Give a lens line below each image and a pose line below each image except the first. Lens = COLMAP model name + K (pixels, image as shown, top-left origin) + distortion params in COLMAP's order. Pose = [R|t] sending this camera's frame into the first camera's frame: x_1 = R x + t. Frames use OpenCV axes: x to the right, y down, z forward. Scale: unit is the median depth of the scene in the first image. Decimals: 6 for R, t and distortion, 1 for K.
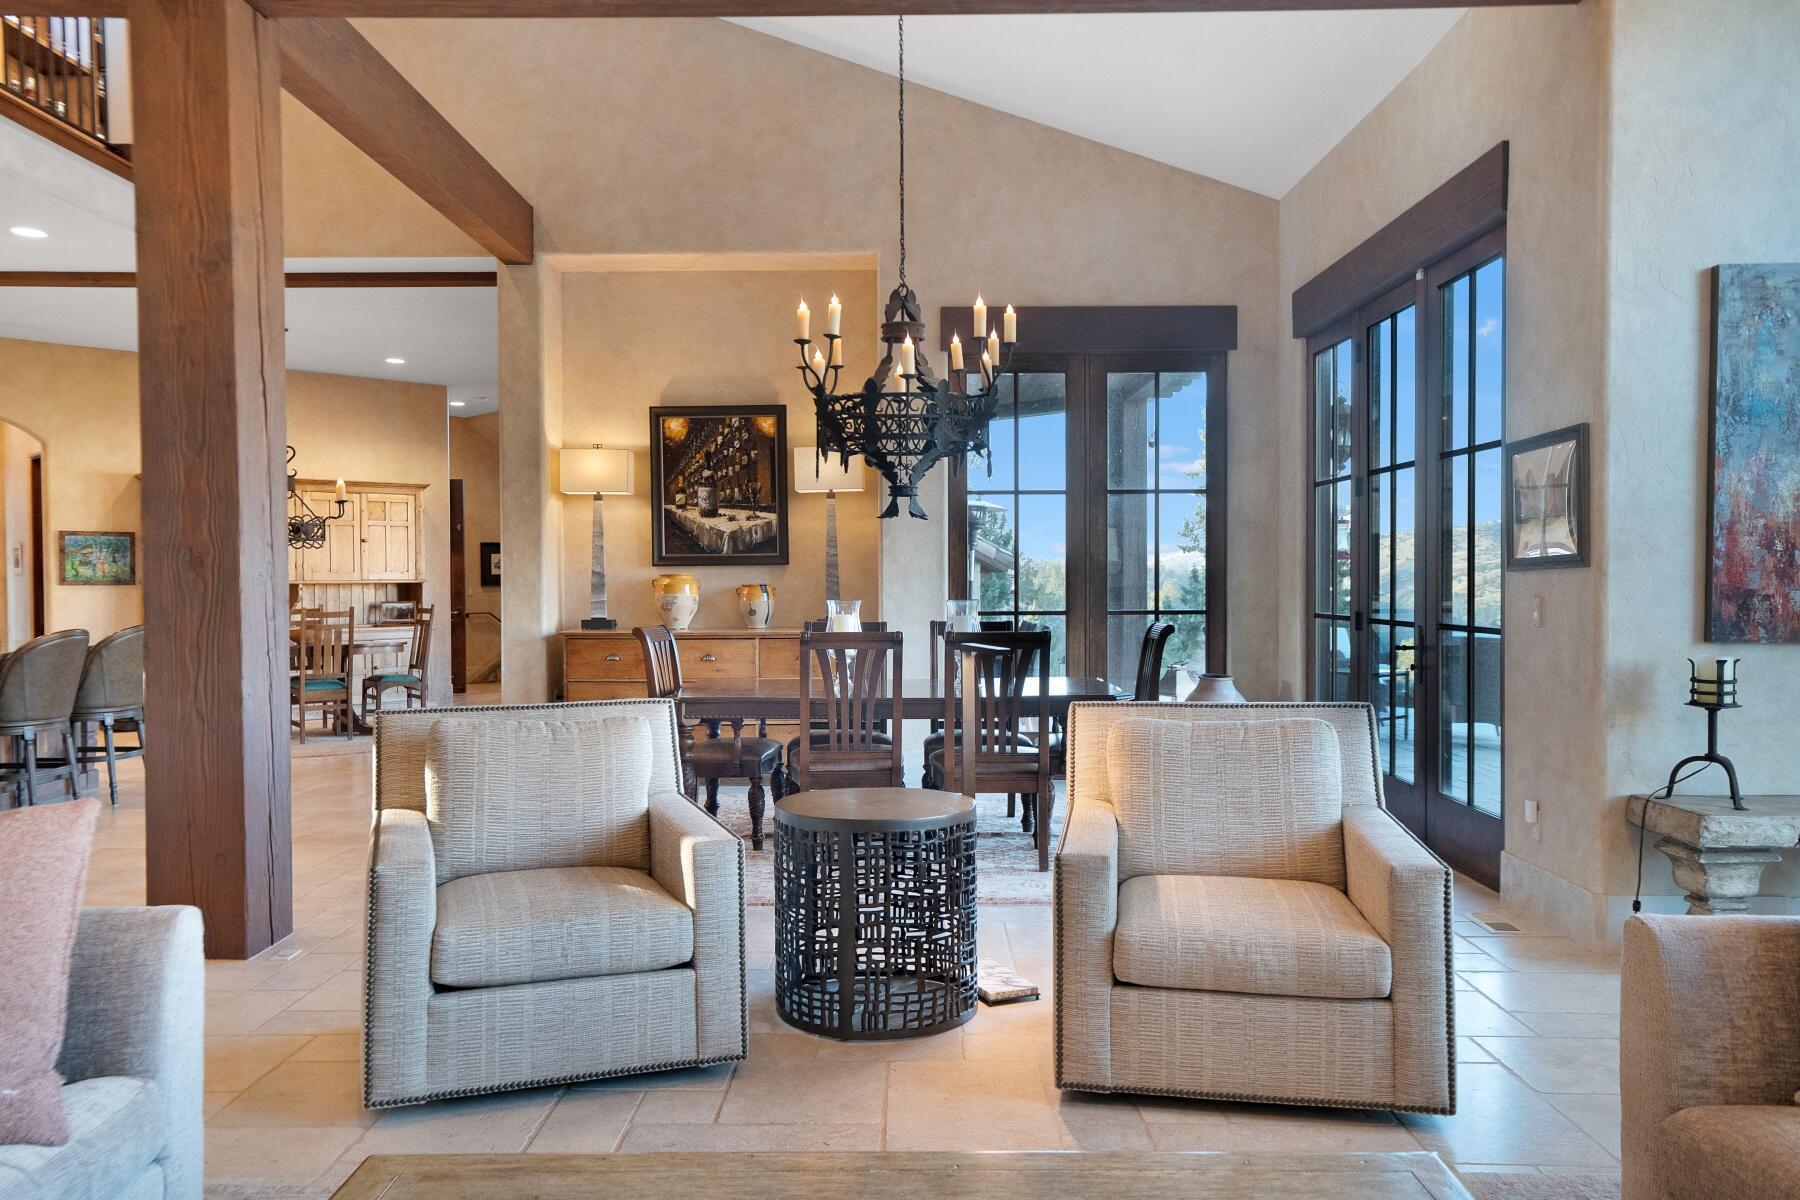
lens RADIAL K [[1303.8, 0, 905.1], [0, 1303.8, 610.0], [0, 0, 1]] dist [0.024812, 0.000259]
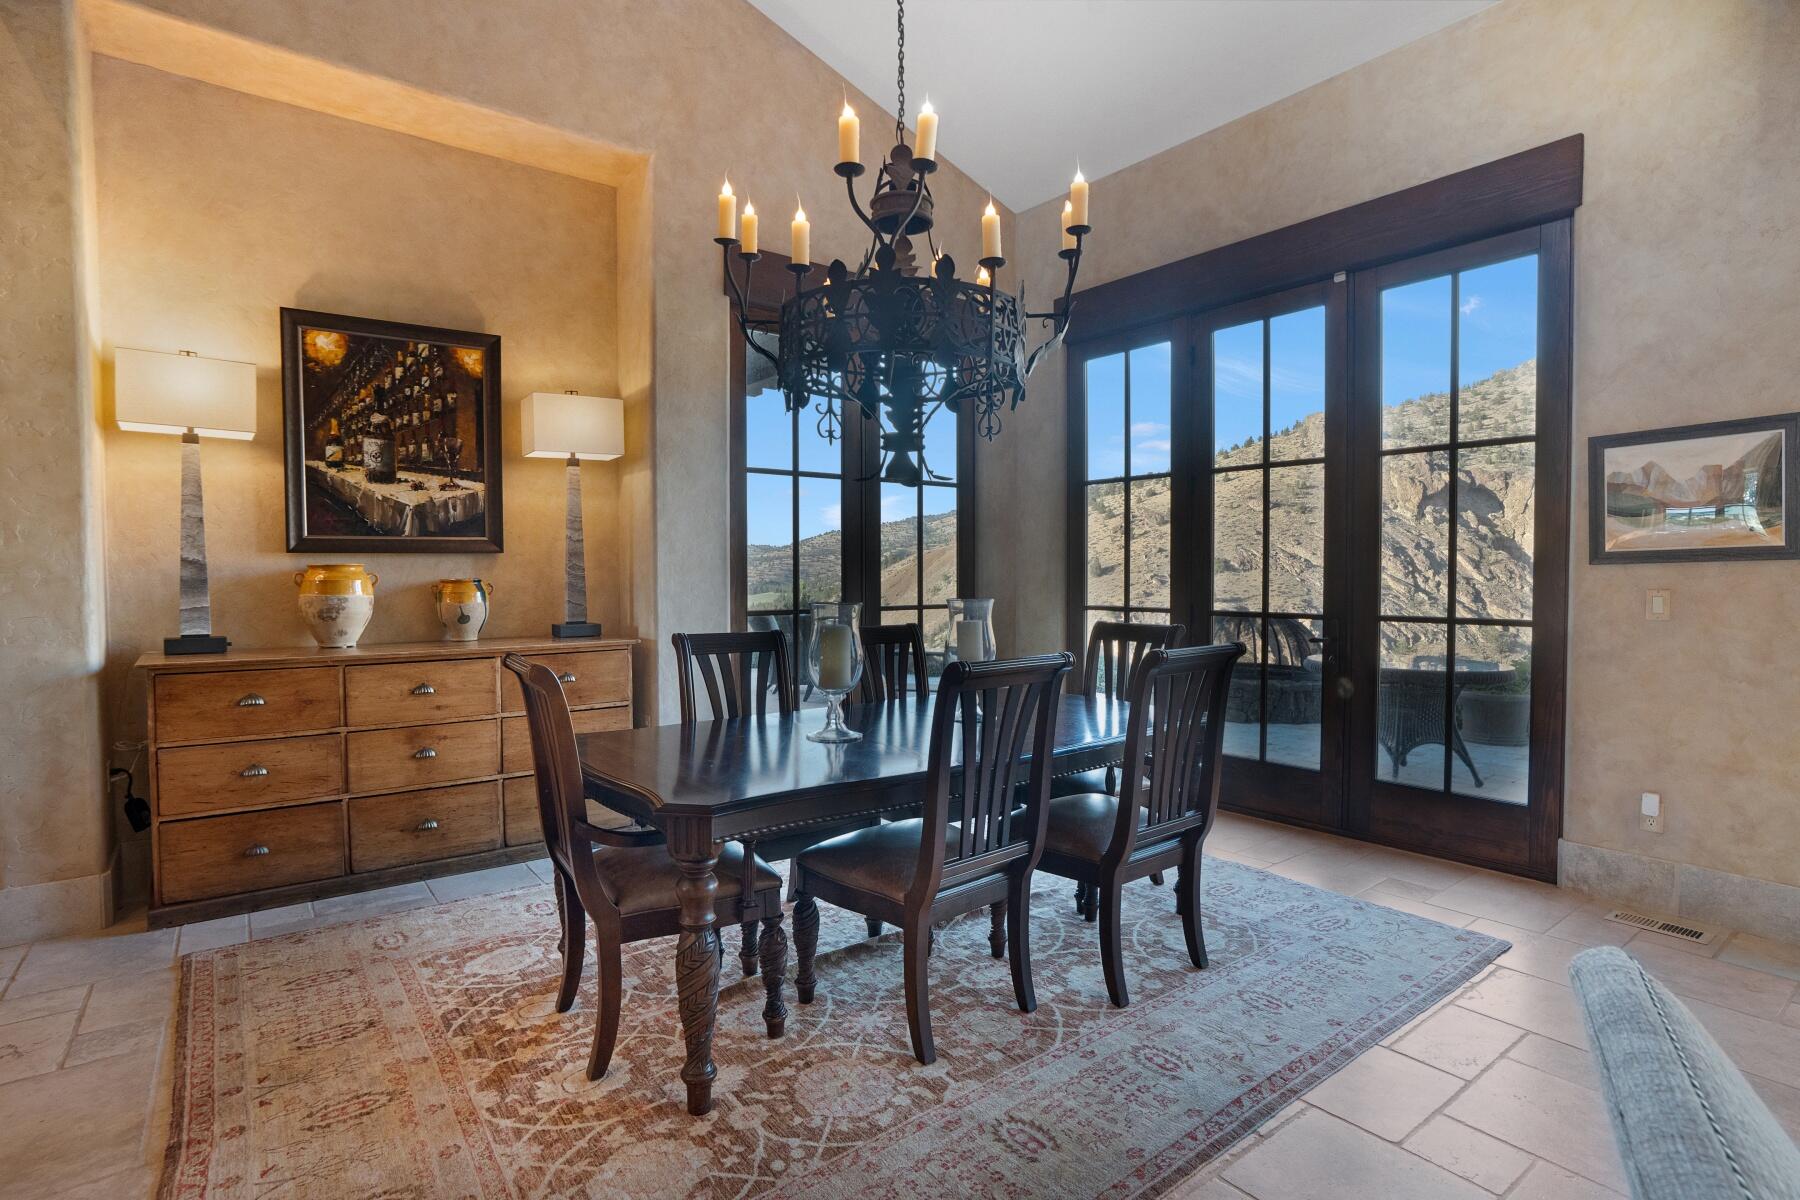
lens RADIAL K [[913.8, 0, 885.9], [0, 913.8, 596.1], [0, 0, 1]] dist [-0.000440, 0.000169]
pose [[0.798628, -0.016158, 0.601608, -0.229582], [0.012244, 0.999869, 0.010600, -0.012821], [-0.601700, -0.001100, 0.798721, 0.452960]]
